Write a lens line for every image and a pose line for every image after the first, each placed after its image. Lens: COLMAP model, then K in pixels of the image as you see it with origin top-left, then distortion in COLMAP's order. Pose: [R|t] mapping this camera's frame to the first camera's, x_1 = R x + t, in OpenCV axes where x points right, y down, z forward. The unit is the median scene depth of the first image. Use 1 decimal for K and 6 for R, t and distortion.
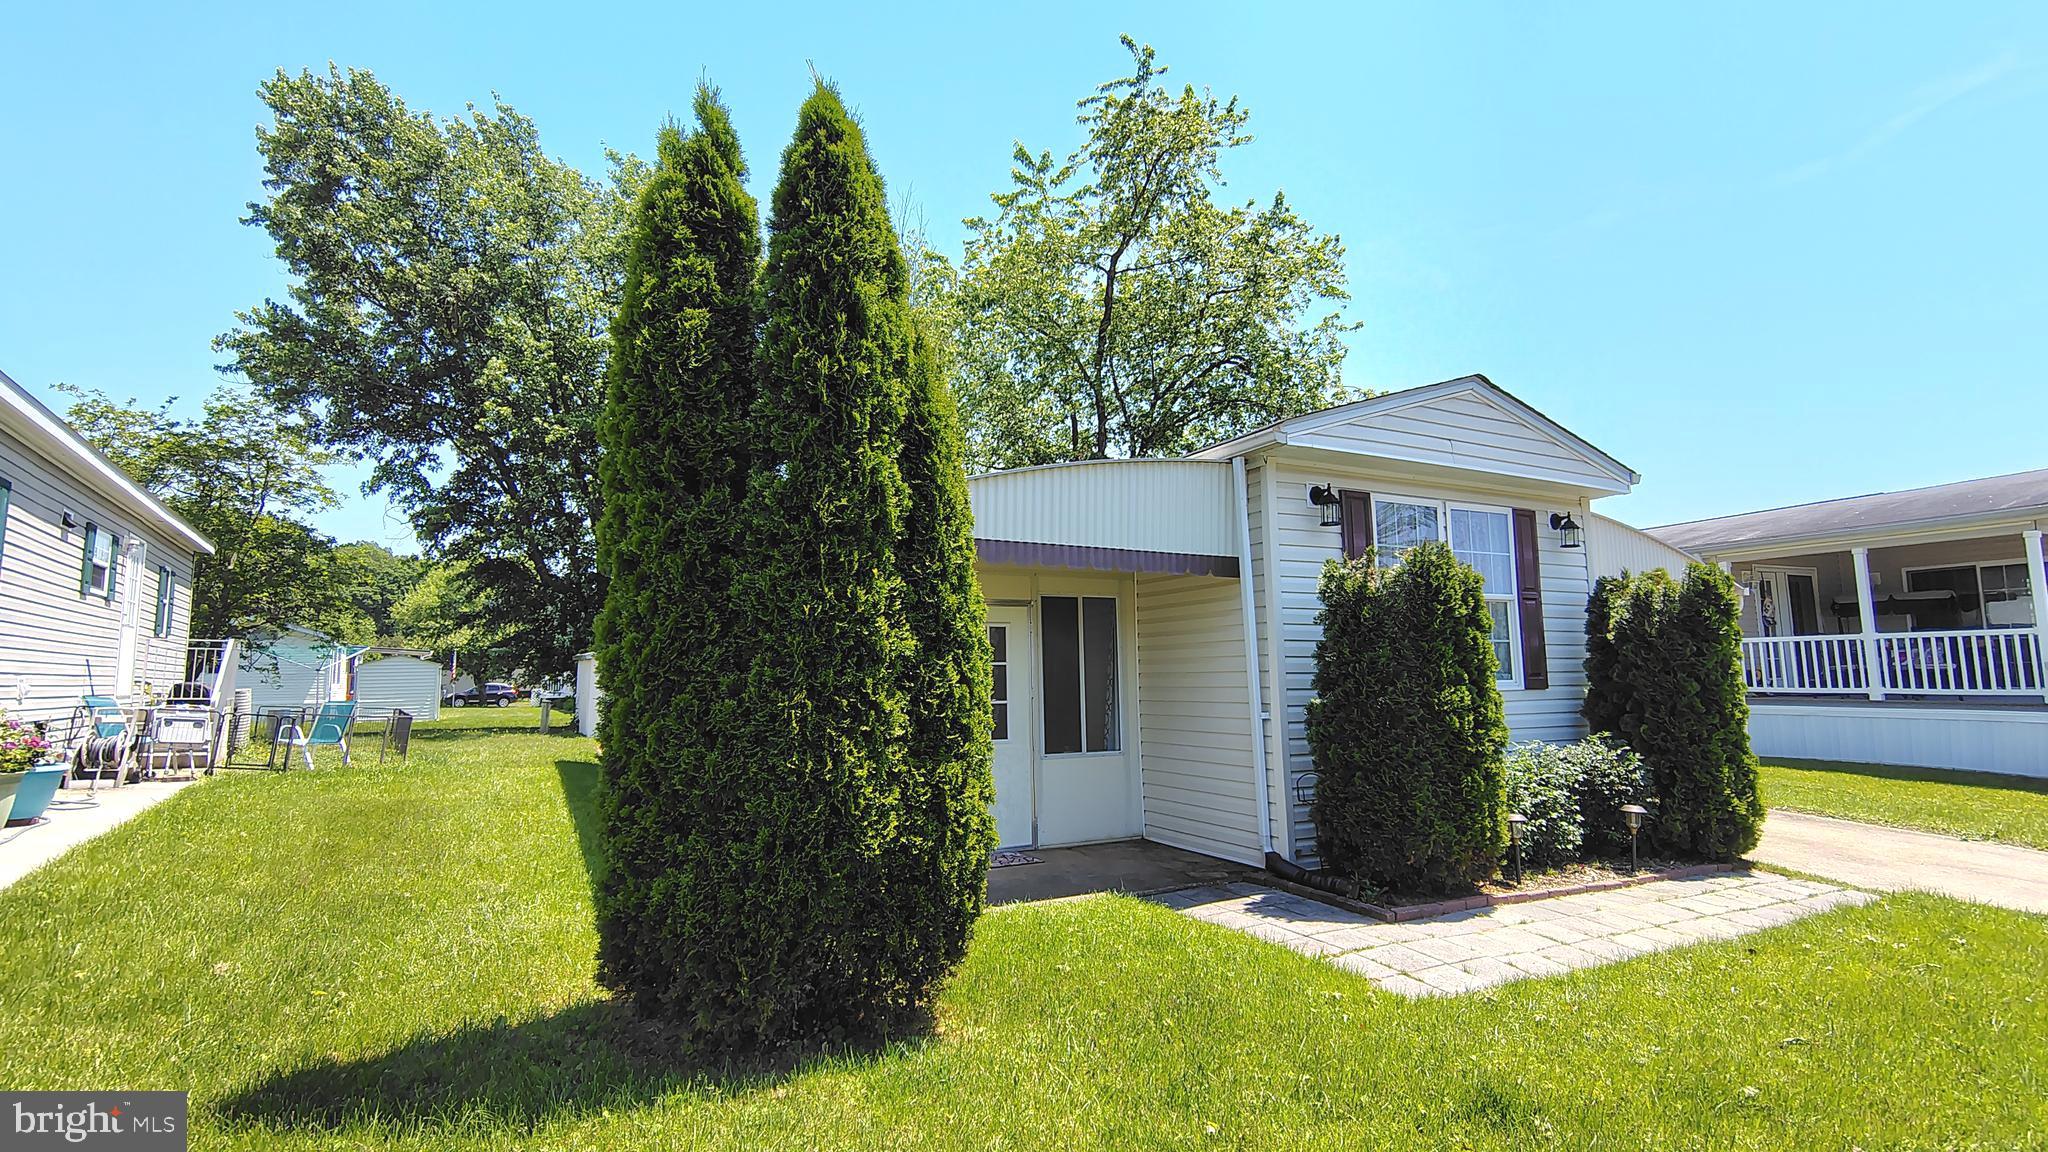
lens RADIAL K [[949.2, 0, 1017.4], [0, 949.2, 565.5], [0, 0, 1]] dist [-0.005055, 0.002408]
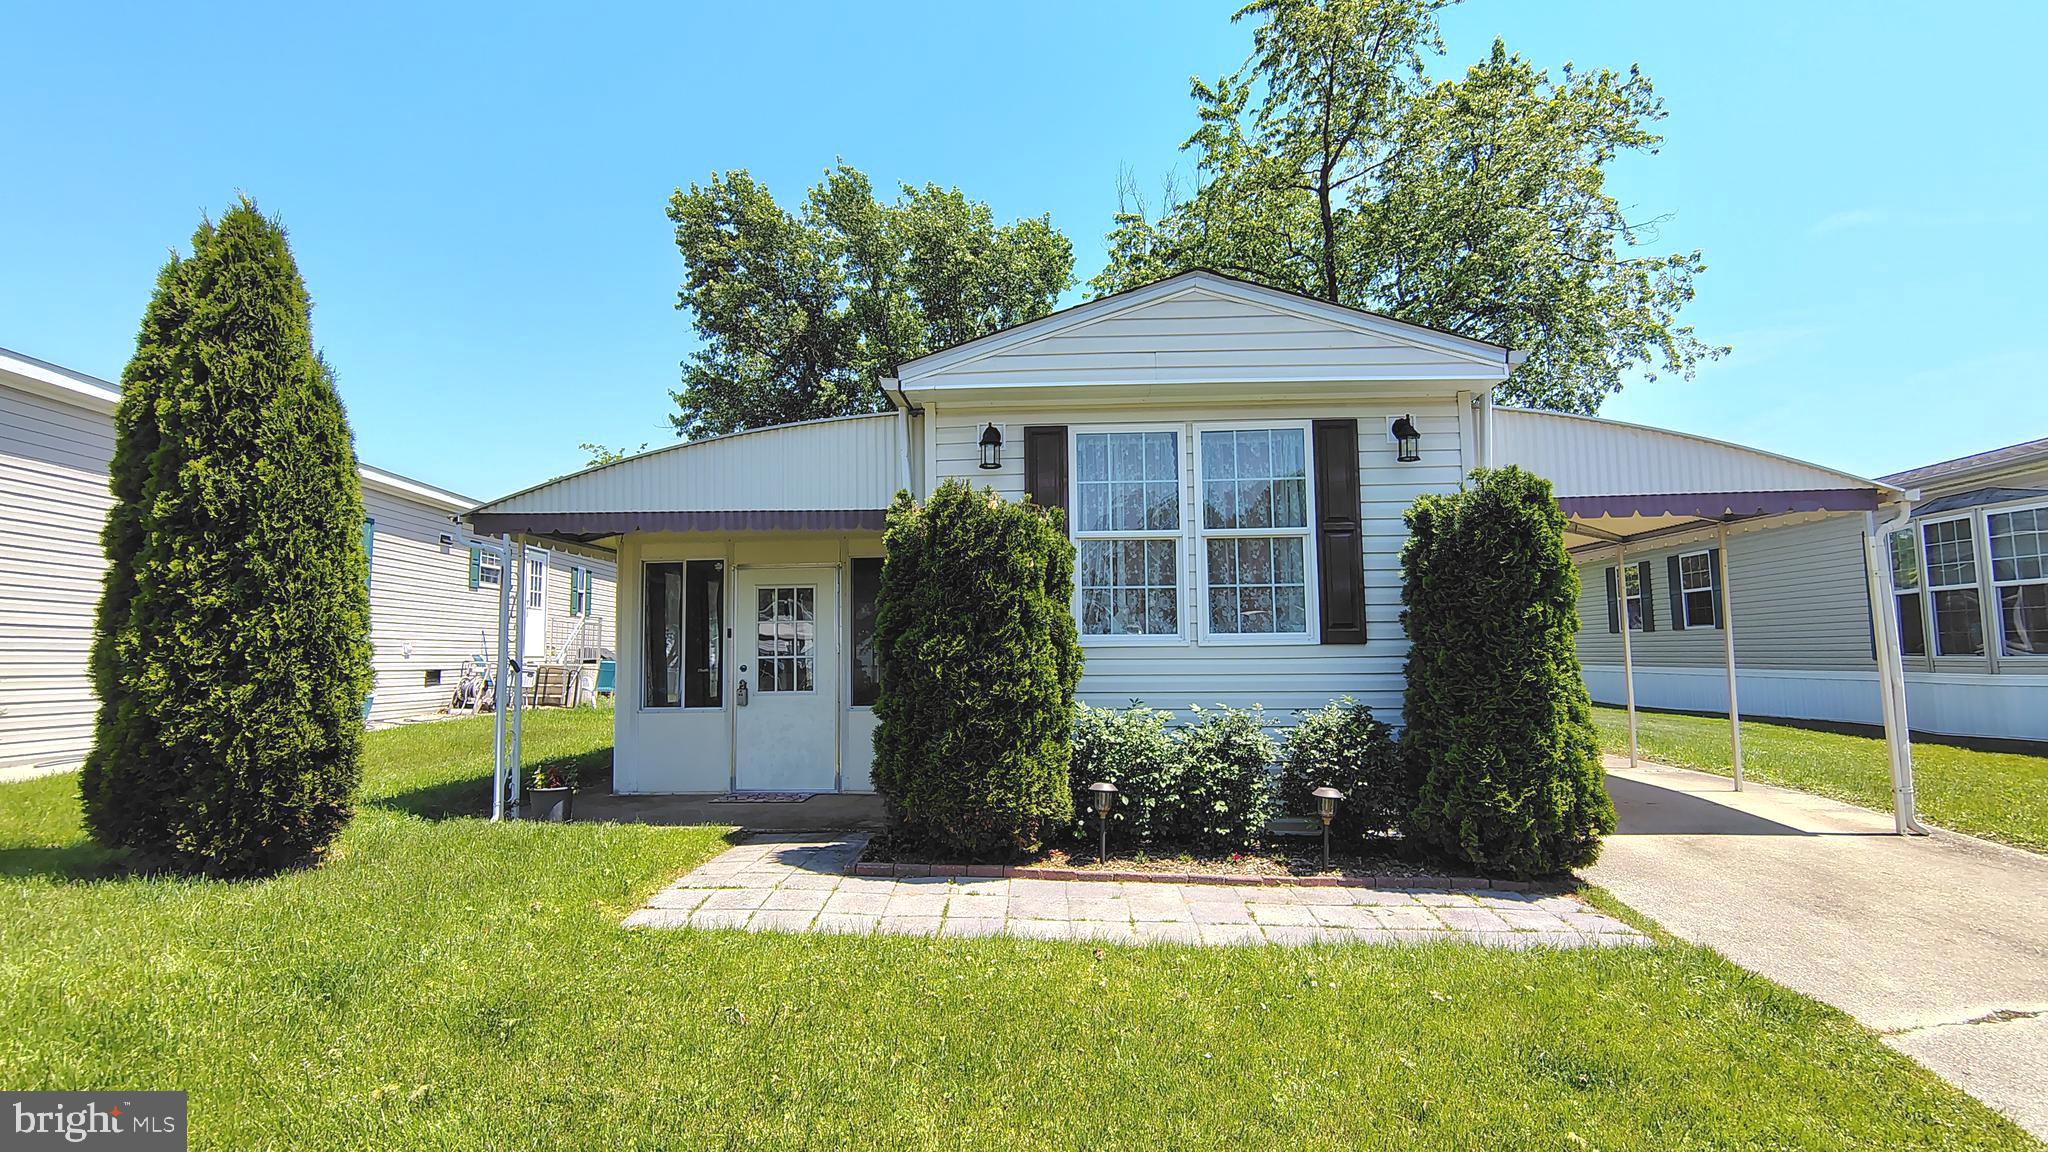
lens RADIAL K [[949.2, 0, 1017.9], [0, 949.2, 568.7], [0, 0, 1]] dist [-0.005055, 0.002408]
pose [[0.863159, -0.043755, -0.503033, 0.720565], [0.060037, 0.998065, 0.016204, 0.038211], [0.501350, -0.044187, 0.864115, 0.175804]]
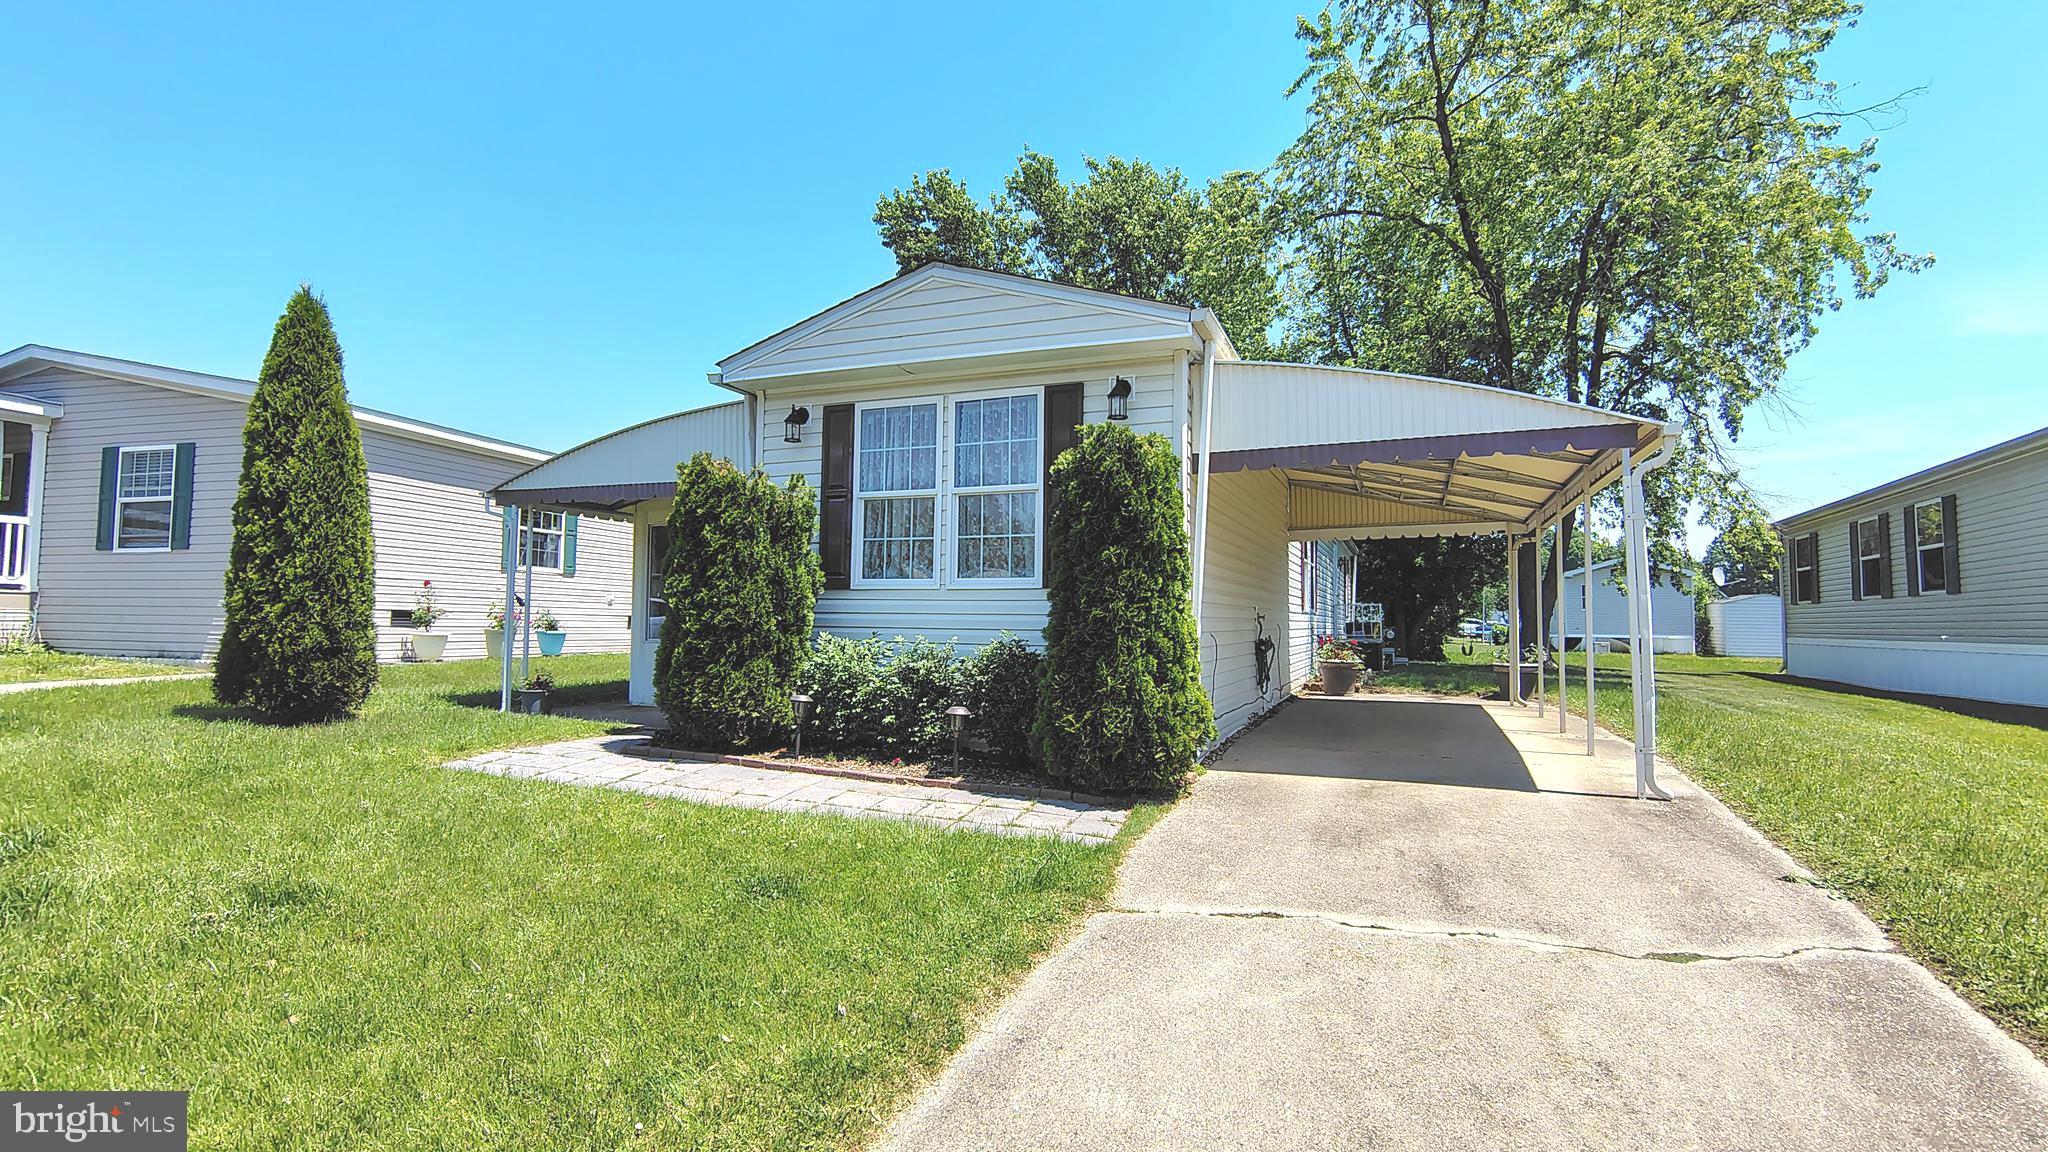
lens RADIAL K [[949.2, 0, 1020.0], [0, 949.2, 575.9], [0, 0, 1]] dist [-0.005055, 0.002408]
pose [[0.650342, -0.021966, -0.759324, 1.201322], [0.071927, 0.996872, 0.032766, 0.088199], [0.756229, -0.075925, 0.649887, 0.399180]]
